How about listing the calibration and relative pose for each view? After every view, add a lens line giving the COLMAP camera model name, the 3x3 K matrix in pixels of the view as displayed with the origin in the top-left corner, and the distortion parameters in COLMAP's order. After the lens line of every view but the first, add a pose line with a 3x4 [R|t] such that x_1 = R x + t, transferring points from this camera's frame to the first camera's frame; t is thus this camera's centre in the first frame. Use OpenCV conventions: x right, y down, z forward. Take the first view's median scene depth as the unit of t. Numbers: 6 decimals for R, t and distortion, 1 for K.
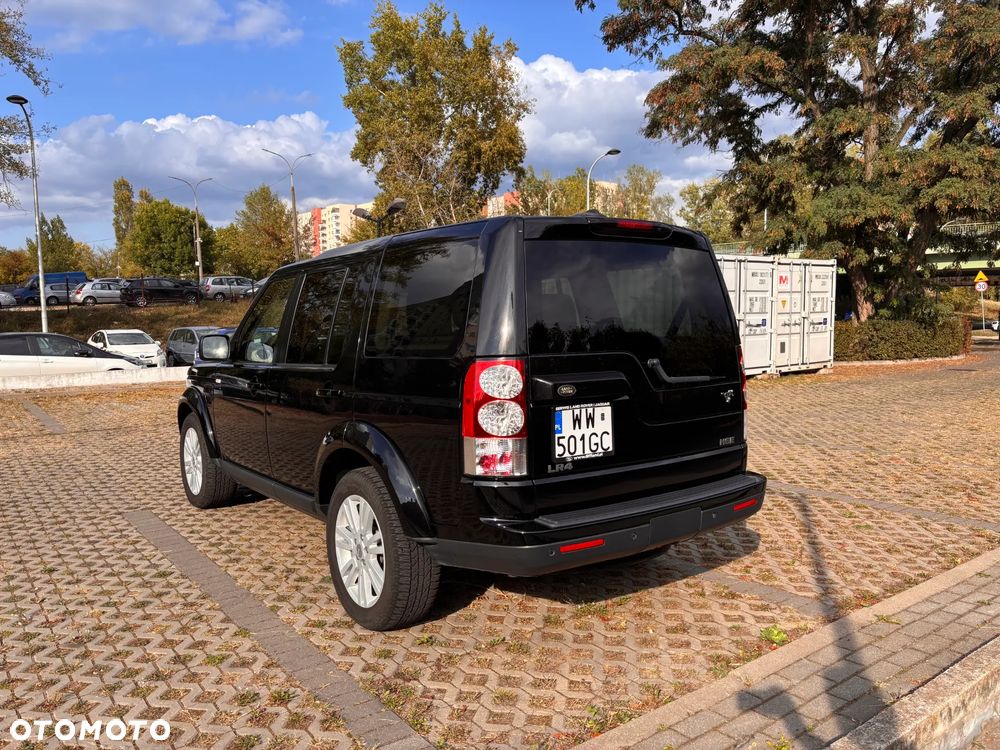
lens RADIAL K [[761.3, 0, 502.0], [0, 761.3, 372.5], [0, 0, 1]] dist [0.021668, -0.018426]
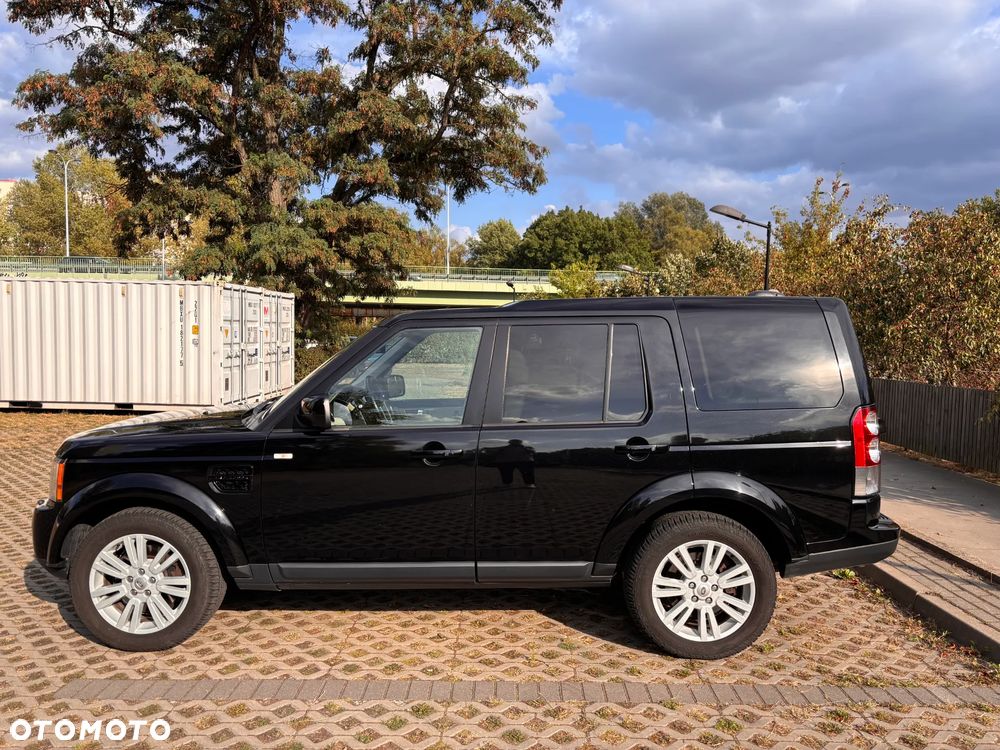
lens RADIAL K [[761.3, 0, 494.4], [0, 761.3, 382.3], [0, 0, 1]] dist [0.021668, -0.018426]
pose [[0.615415, -0.035107, 0.787421, -1.049311], [0.046545, 0.998883, 0.008157, -0.073098], [-0.786828, 0.031631, 0.616362, 0.483565]]
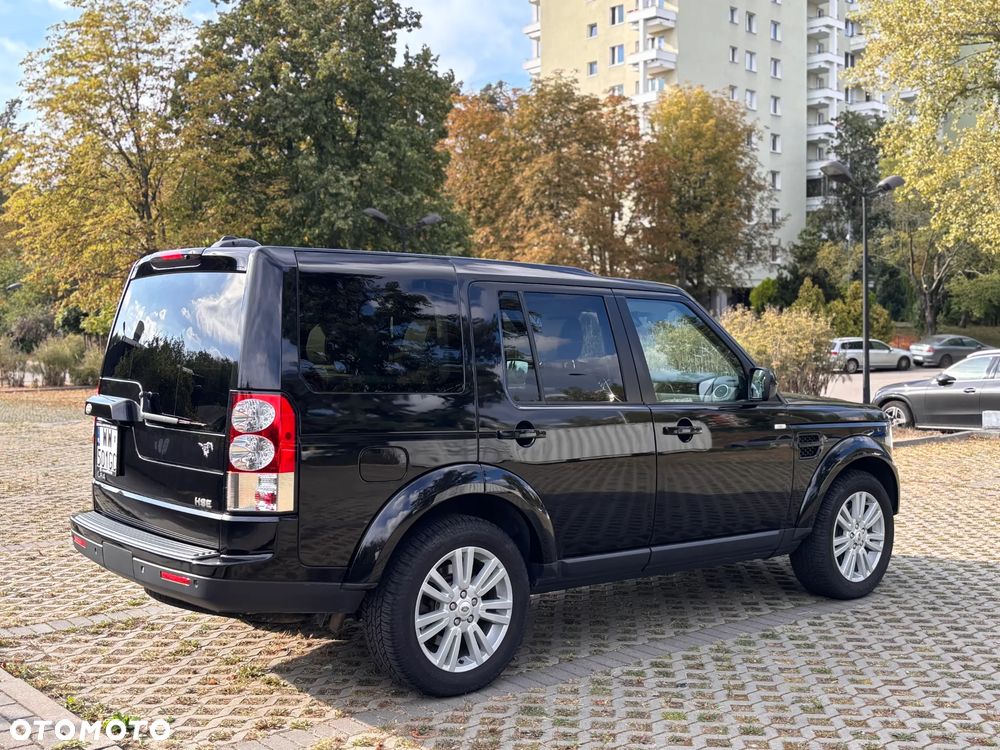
lens RADIAL K [[1164.6, 0, 491.5], [0, 1164.6, 384.7], [0, 0, 1]] dist [0.020102, 0.000000]
pose [[0.050155, 0.057487, -0.997086, 1.355675], [-0.080496, 0.995327, 0.053337, -0.112188], [0.995492, 0.077587, 0.054548, 1.073153]]
